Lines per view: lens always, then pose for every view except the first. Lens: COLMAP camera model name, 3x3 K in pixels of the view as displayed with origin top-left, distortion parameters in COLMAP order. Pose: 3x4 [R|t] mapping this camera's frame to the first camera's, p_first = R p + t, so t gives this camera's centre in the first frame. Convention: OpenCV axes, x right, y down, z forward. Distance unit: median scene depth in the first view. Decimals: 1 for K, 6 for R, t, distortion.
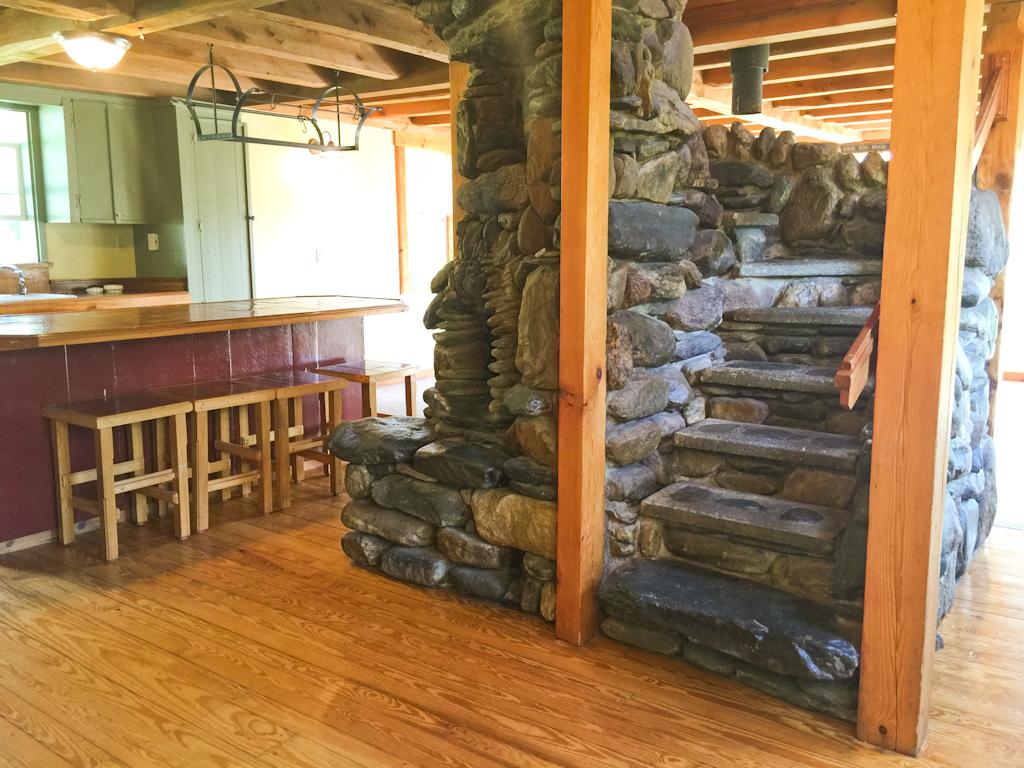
lens RADIAL K [[856.0, 0, 512.0], [0, 856.0, 384.0], [0, 0, 1]] dist [0.004105, 0.002631]
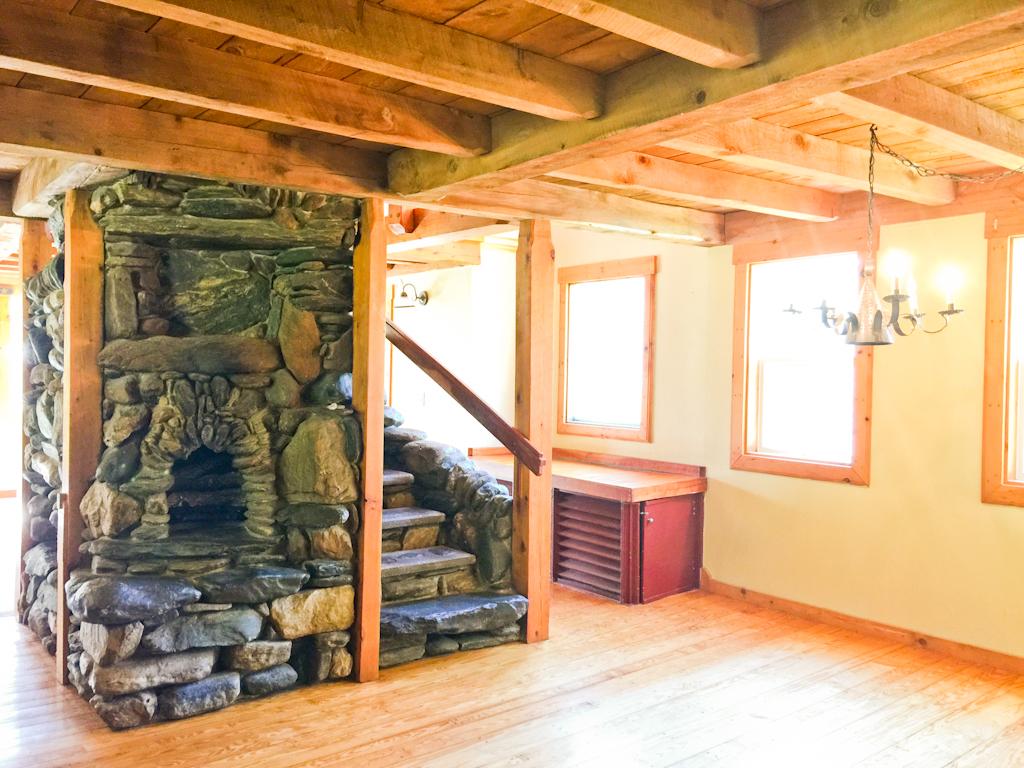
lens RADIAL K [[856.0, 0, 512.0], [0, 856.0, 384.0], [0, 0, 1]] dist [0.004105, 0.002631]
pose [[0.271421, -0.011477, 0.962392, -1.143650], [0.141460, 0.989545, -0.028095, -0.101436], [-0.952008, 0.143766, 0.270207, 0.307175]]
